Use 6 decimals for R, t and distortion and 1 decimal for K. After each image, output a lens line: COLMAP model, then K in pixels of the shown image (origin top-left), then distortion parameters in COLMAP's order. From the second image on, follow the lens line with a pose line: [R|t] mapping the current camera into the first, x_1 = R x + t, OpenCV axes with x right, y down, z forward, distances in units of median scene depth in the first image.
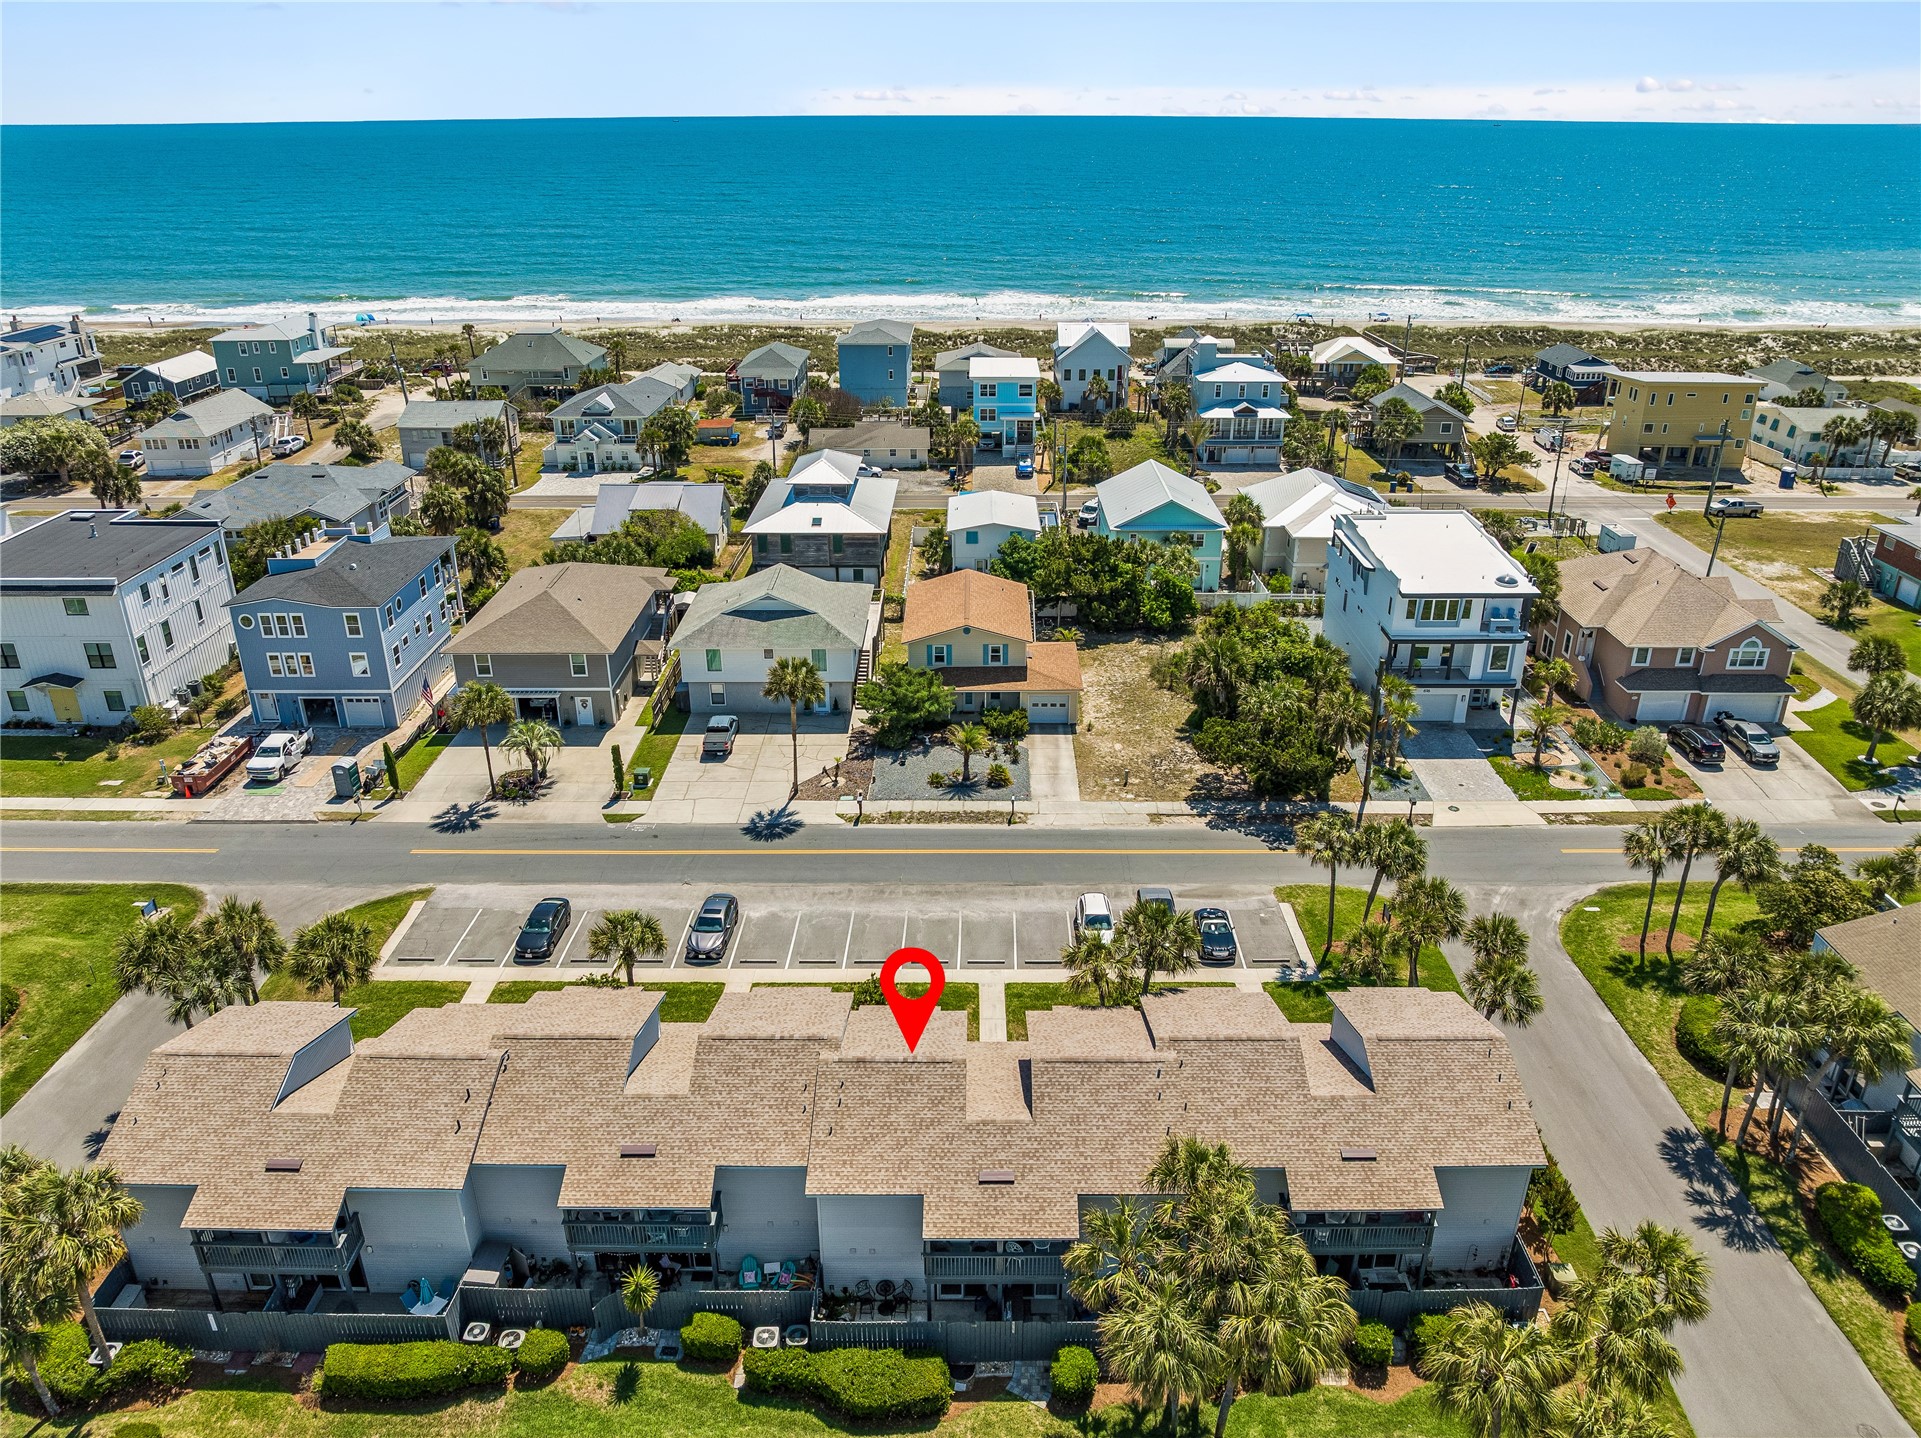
lens RADIAL K [[1360.8, 0, 972.5], [0, 1360.8, 724.7], [0, 0, 1]] dist [-0.029106, -0.005877]
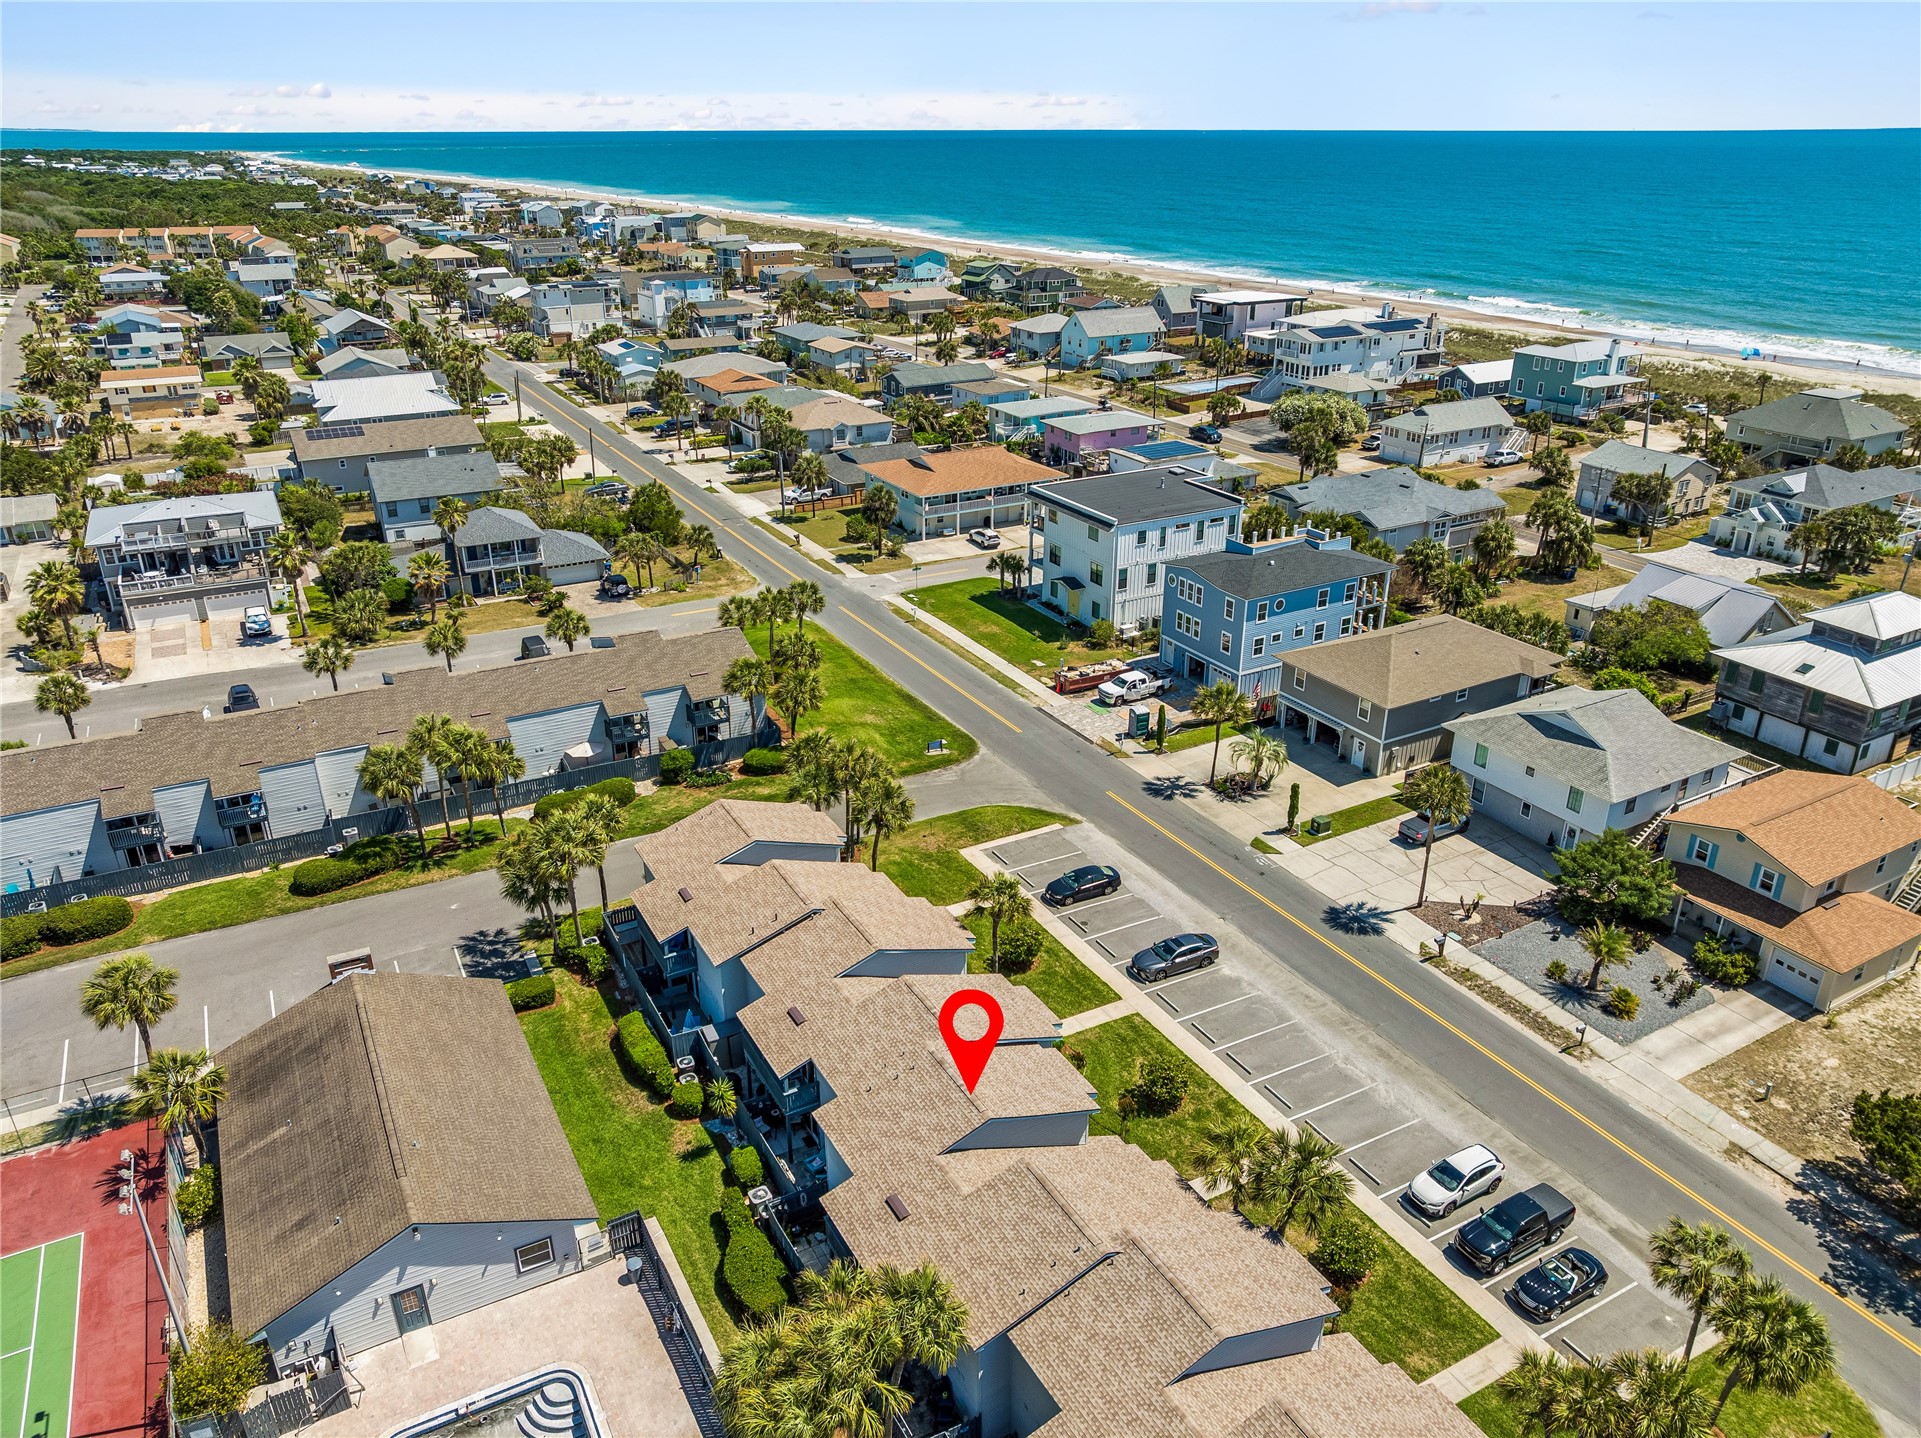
lens RADIAL K [[1346.2, 0, 960.5], [0, 1346.2, 719.0], [0, 0, 1]] dist [-0.030539, -0.002150]
pose [[0.480607, 0.348868, -0.804555, 0.394926], [-0.351814, 0.917097, 0.187510, -0.123606], [0.803271, 0.192935, 0.563500, 0.190581]]
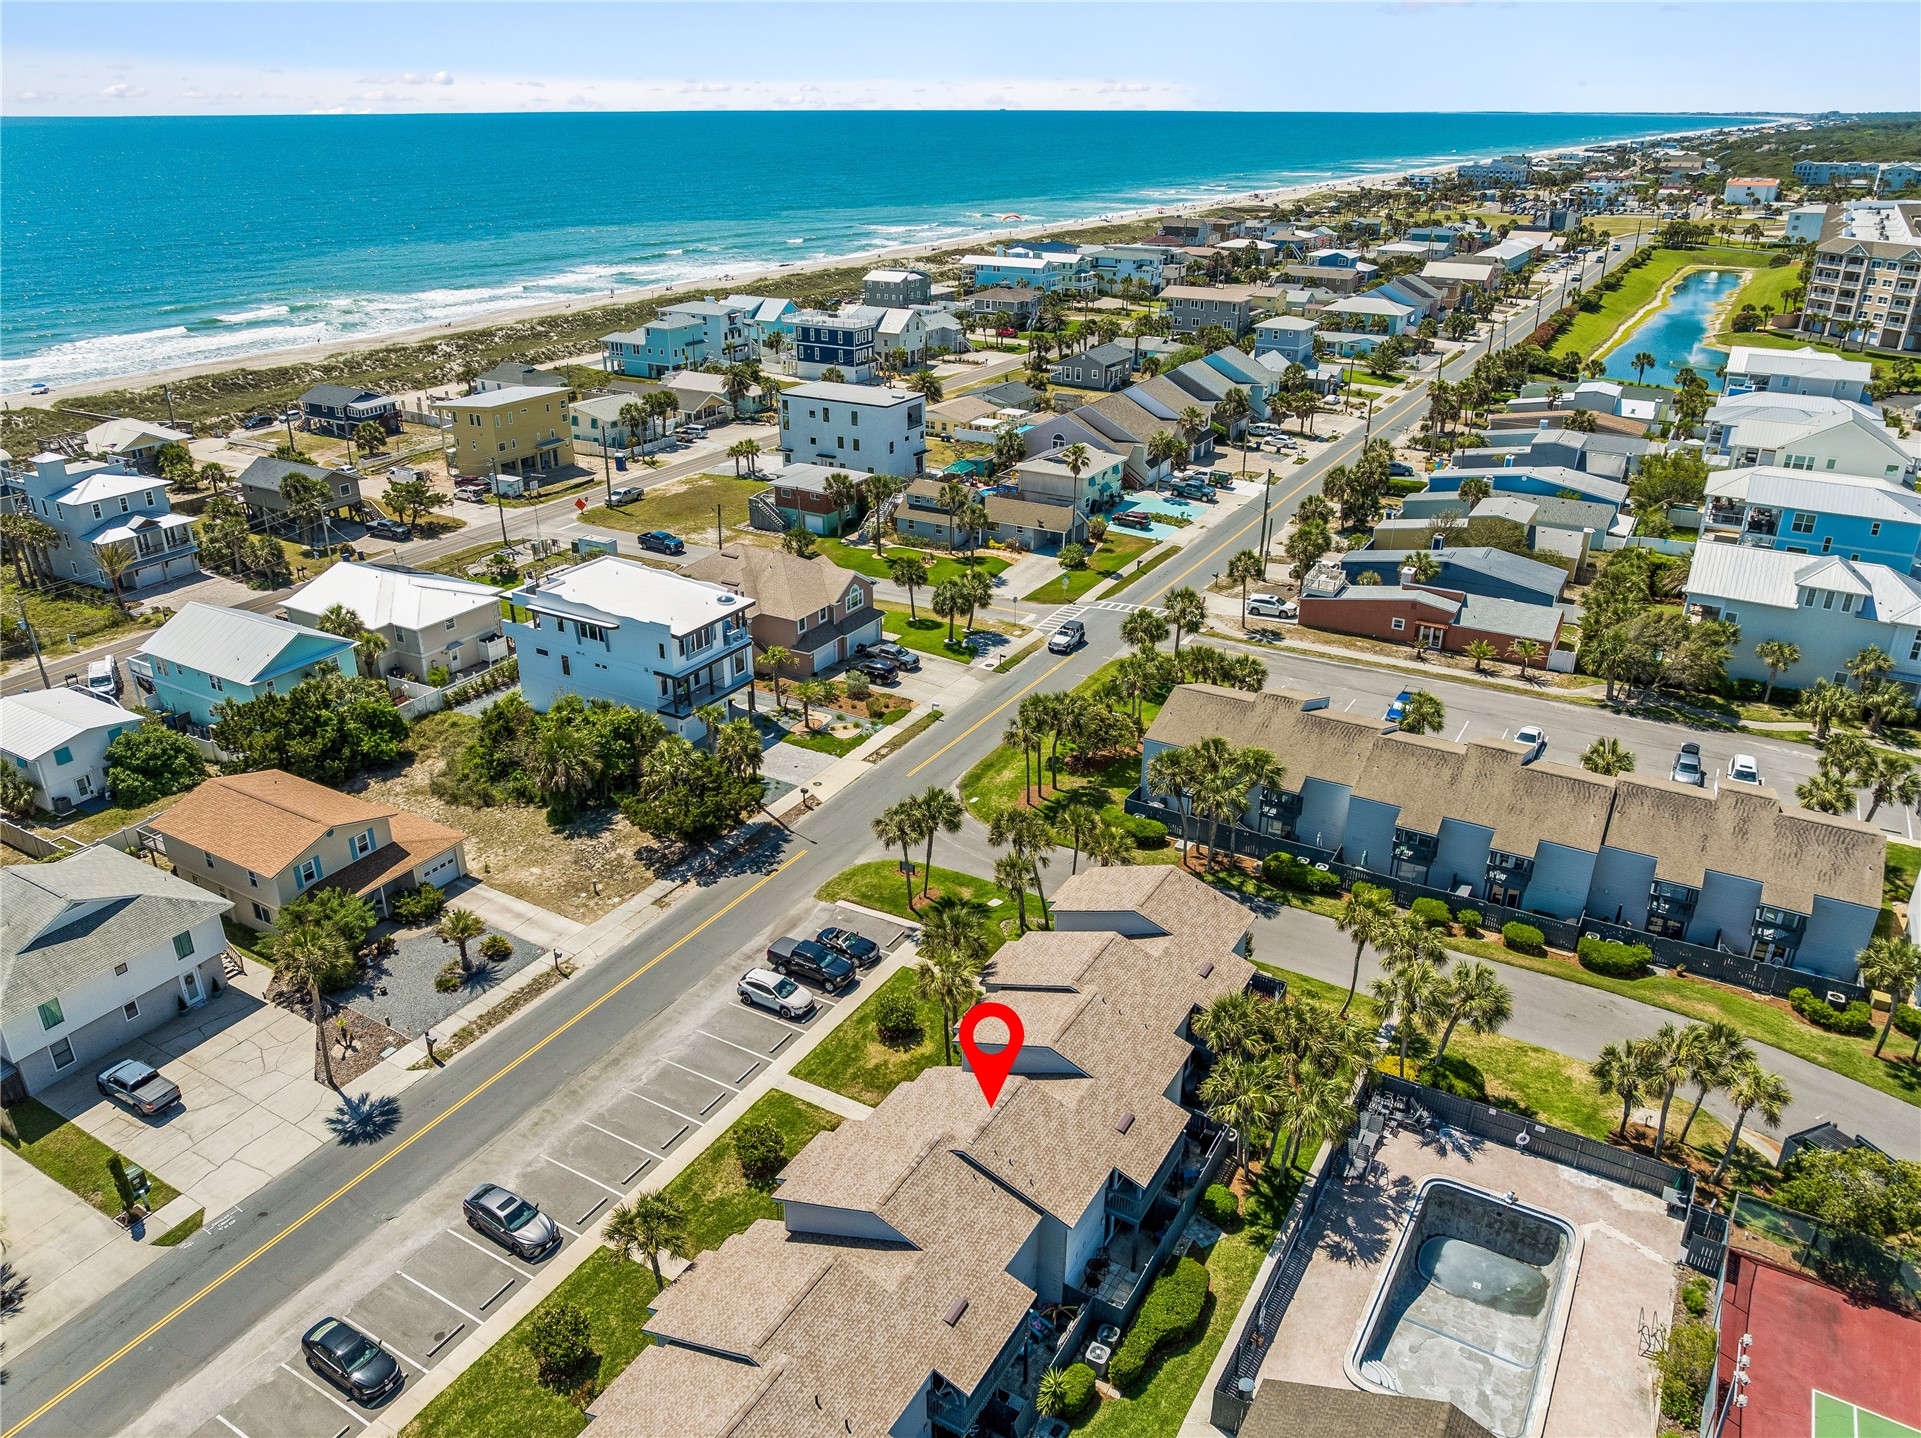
lens RADIAL K [[1360.8, 0, 972.5], [0, 1360.8, 724.7], [0, 0, 1]] dist [-0.029106, -0.005877]
pose [[0.497152, -0.361420, 0.788806, -0.483058], [0.355607, 0.914128, 0.194717, -0.162699], [-0.791444, 0.183701, 0.582984, 0.153311]]
